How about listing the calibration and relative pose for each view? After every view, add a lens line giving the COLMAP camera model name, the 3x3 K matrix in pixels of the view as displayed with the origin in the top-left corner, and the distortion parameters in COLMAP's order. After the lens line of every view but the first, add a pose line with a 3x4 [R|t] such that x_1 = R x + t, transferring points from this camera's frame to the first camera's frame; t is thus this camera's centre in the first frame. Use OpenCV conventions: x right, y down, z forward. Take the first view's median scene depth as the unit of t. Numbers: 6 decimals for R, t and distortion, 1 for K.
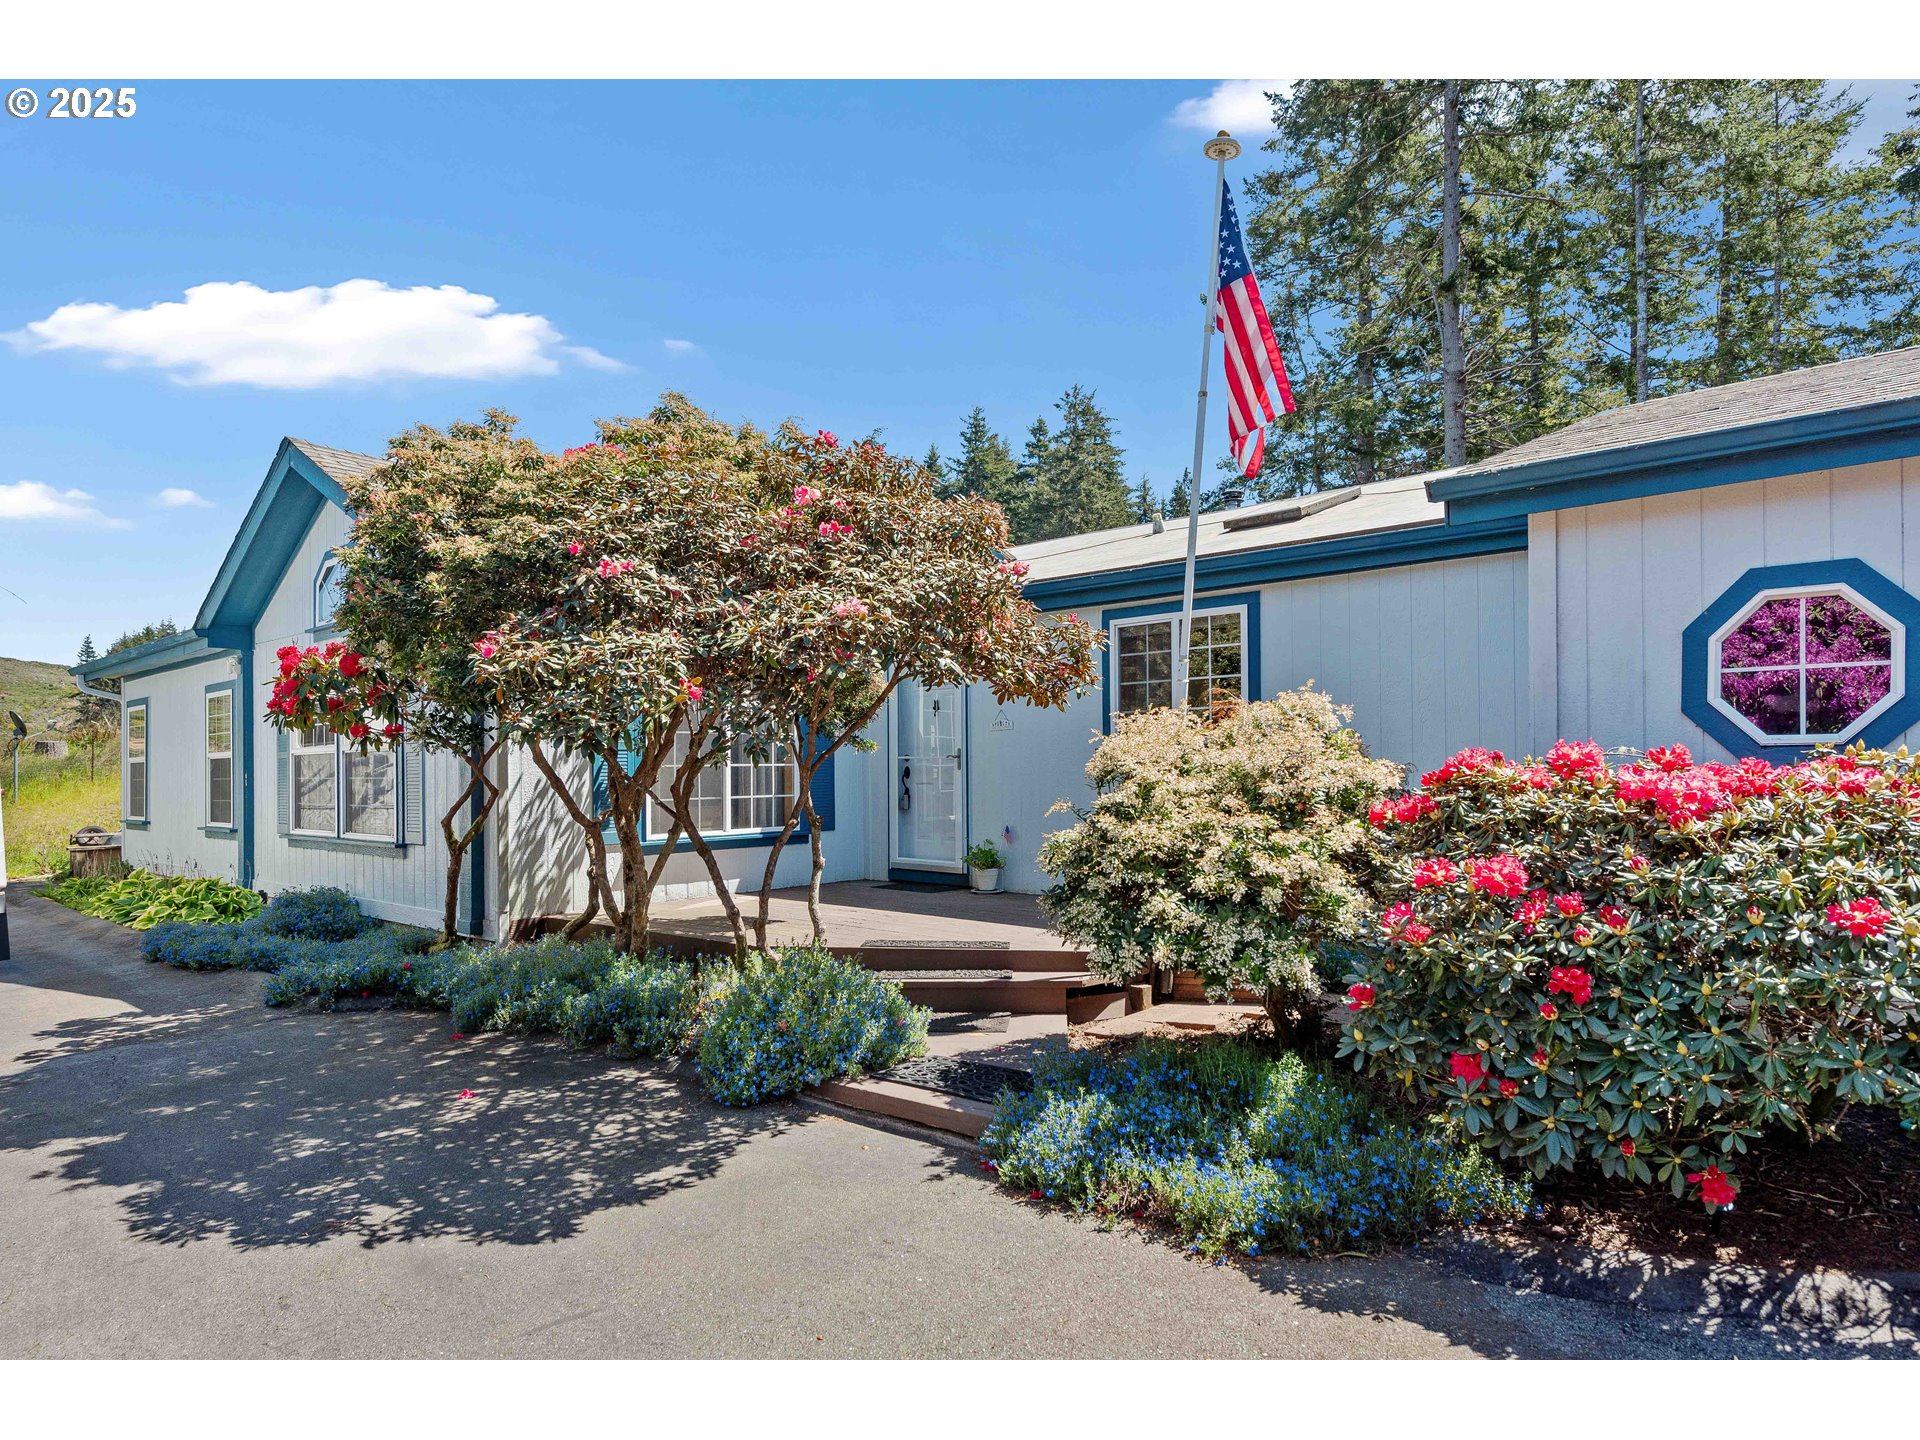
lens RADIAL K [[1110.0, 0, 944.1], [0, 1110.0, 754.0], [0, 0, 1]] dist [0.014273, -0.000356]
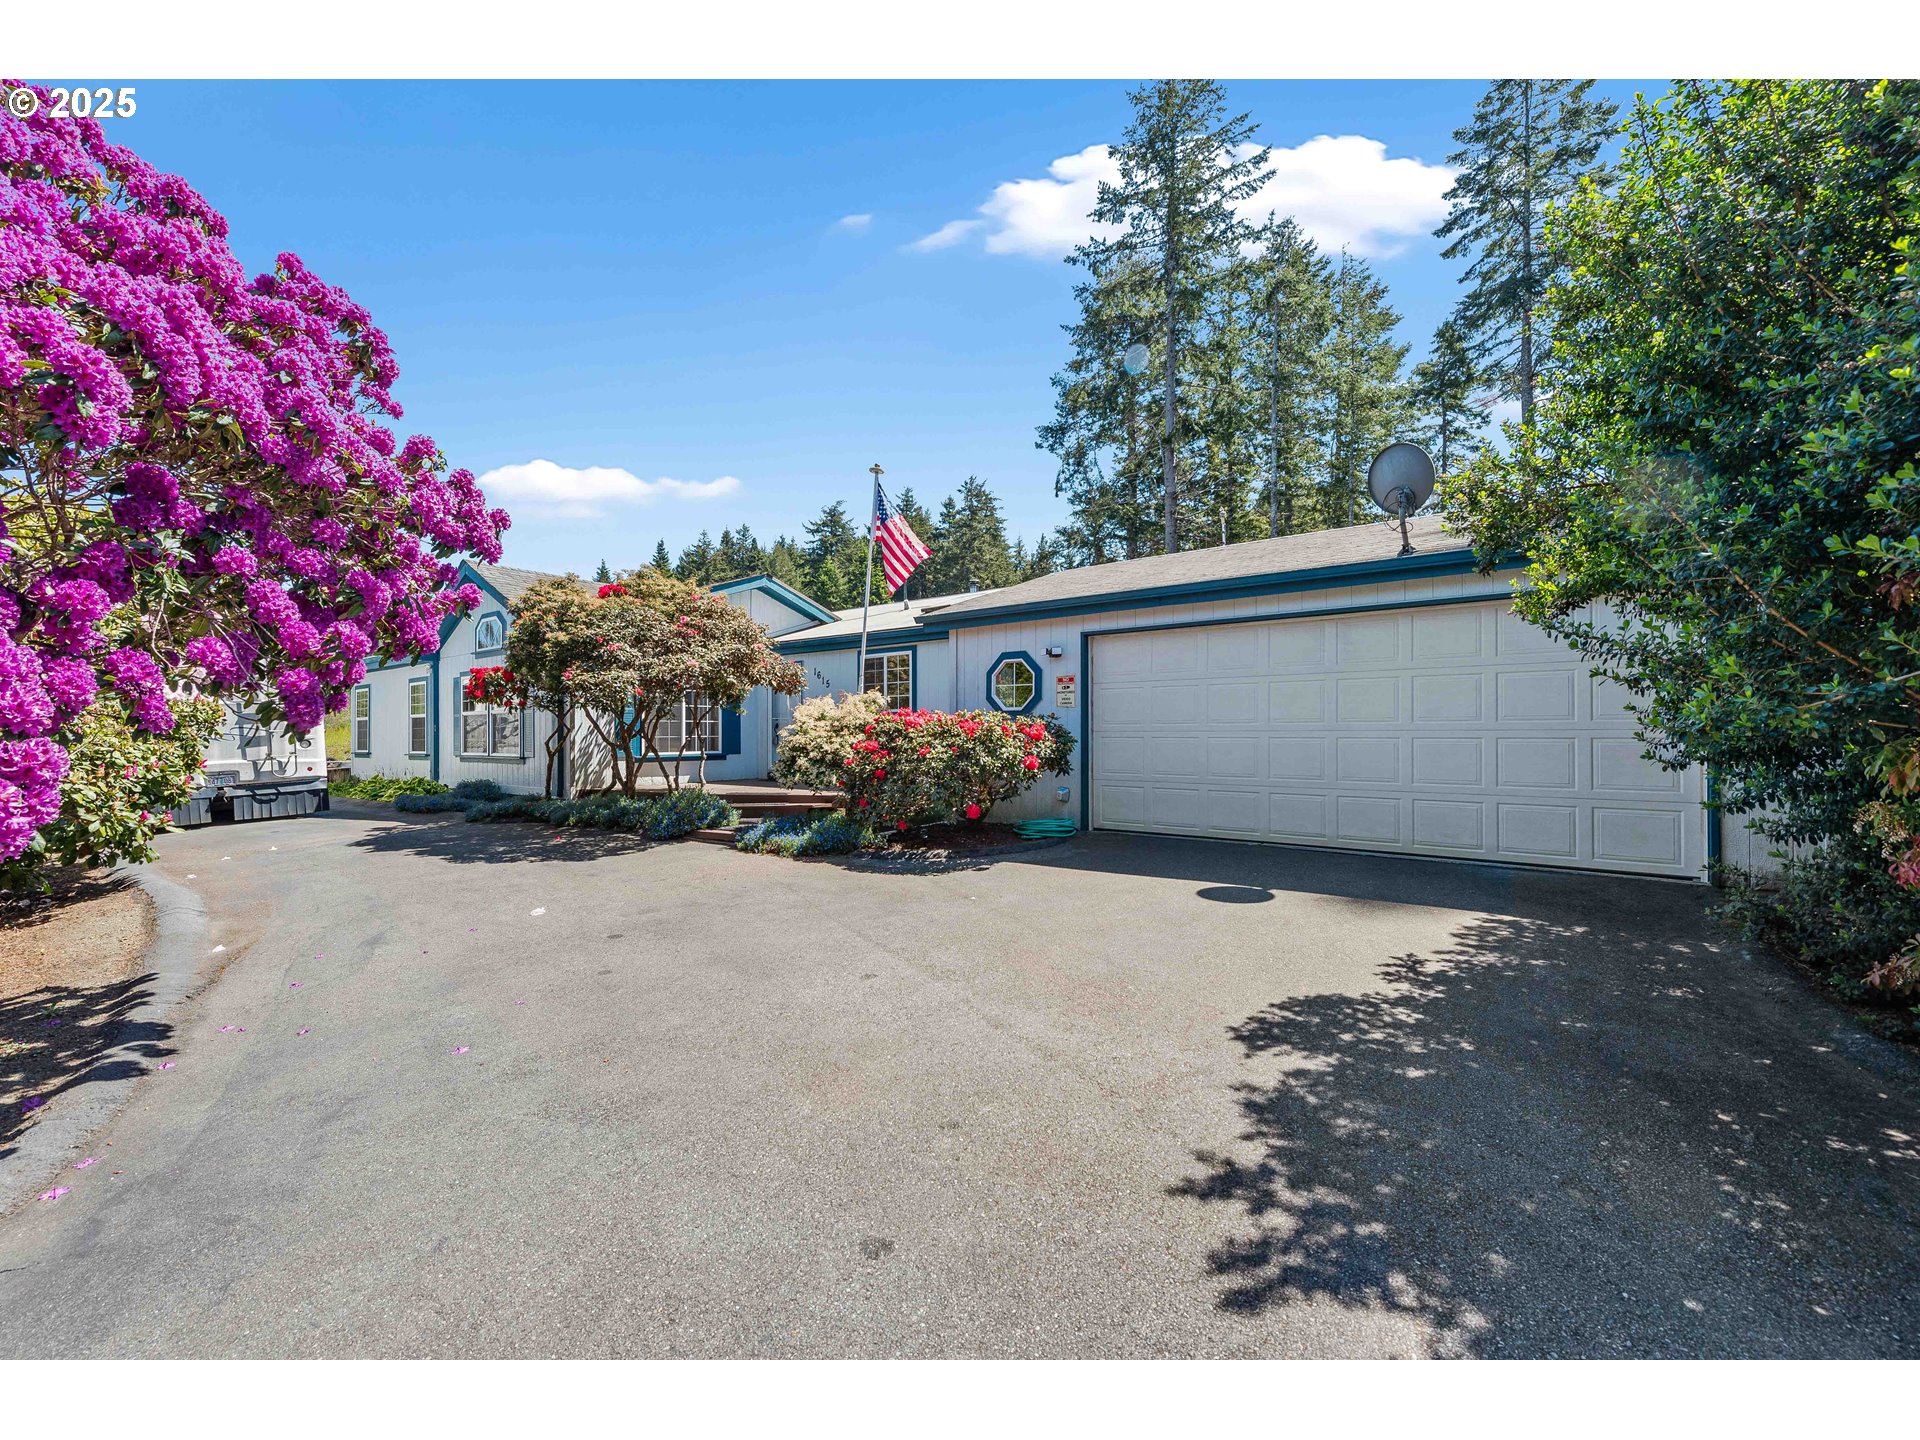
lens RADIAL K [[769.7, 0, 960.0], [0, 769.7, 720.0], [0, 0, 1]] dist [0.001688, 0.000231]
pose [[0.996010, 0.005134, 0.089091, 0.230634], [-0.004743, 0.999978, -0.004599, 0.014828], [-0.089112, 0.004158, 0.996013, -0.585453]]
